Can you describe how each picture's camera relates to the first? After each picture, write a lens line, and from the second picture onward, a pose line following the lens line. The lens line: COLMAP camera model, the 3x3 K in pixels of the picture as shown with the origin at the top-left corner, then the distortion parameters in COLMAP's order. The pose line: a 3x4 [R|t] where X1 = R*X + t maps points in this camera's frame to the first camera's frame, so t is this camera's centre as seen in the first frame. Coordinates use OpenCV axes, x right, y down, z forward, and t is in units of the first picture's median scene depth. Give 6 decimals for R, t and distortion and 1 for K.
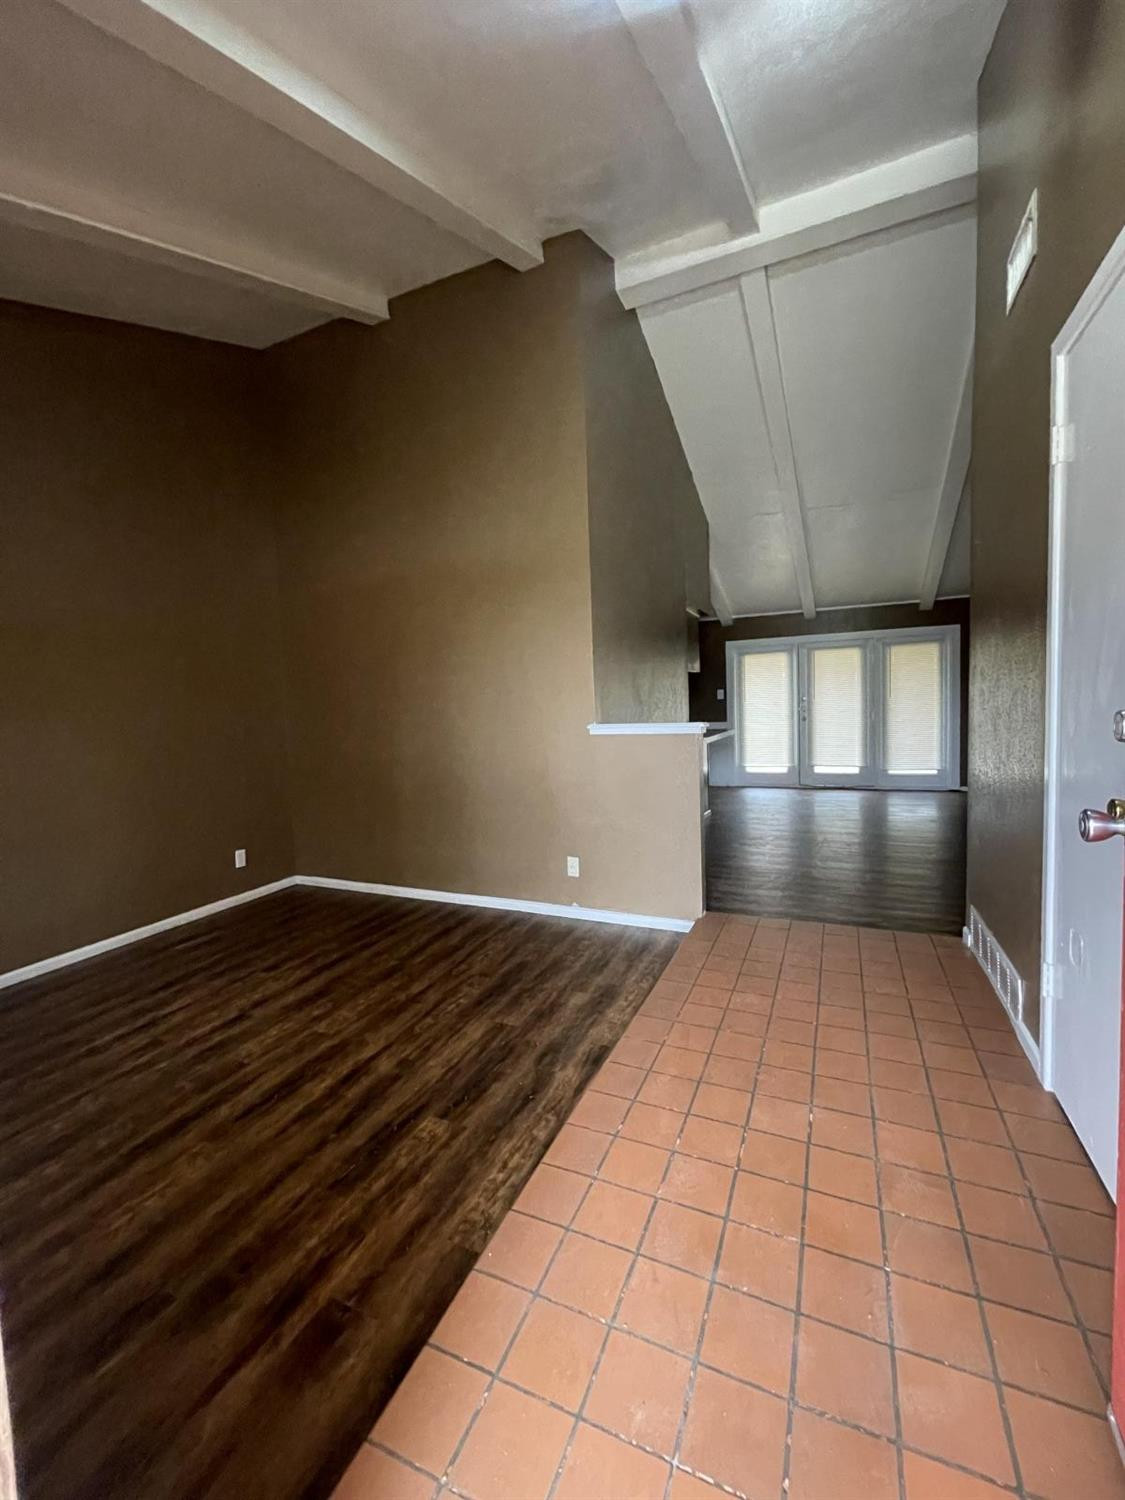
lens RADIAL K [[611.9, 0, 562.5], [0, 611.9, 750.0], [0, 0, 1]] dist [0.000376, 0.000057]
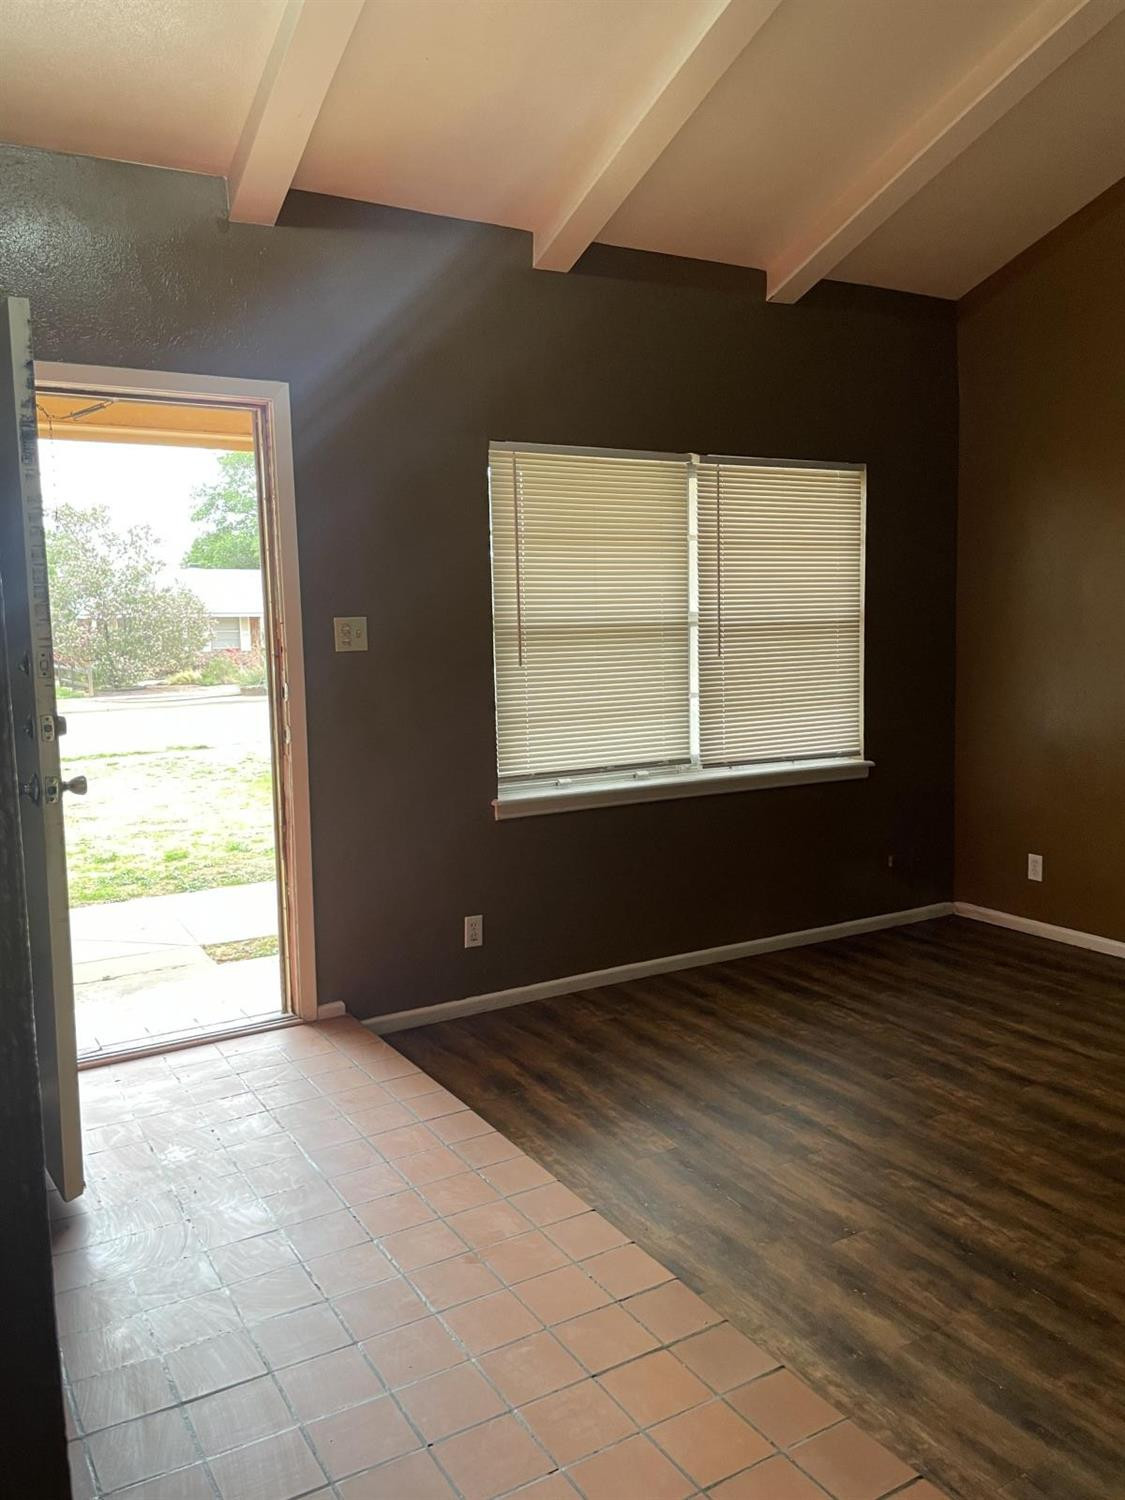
lens RADIAL K [[1190.3, 0, 562.5], [0, 1190.3, 750.0], [0, 0, 1]] dist [0.001324, 0.001365]
pose [[-0.588890, 0.136172, -0.796659, 0.886721], [-0.014604, 0.983750, 0.178947, -0.194027], [0.808081, 0.117015, -0.577332, 1.374012]]
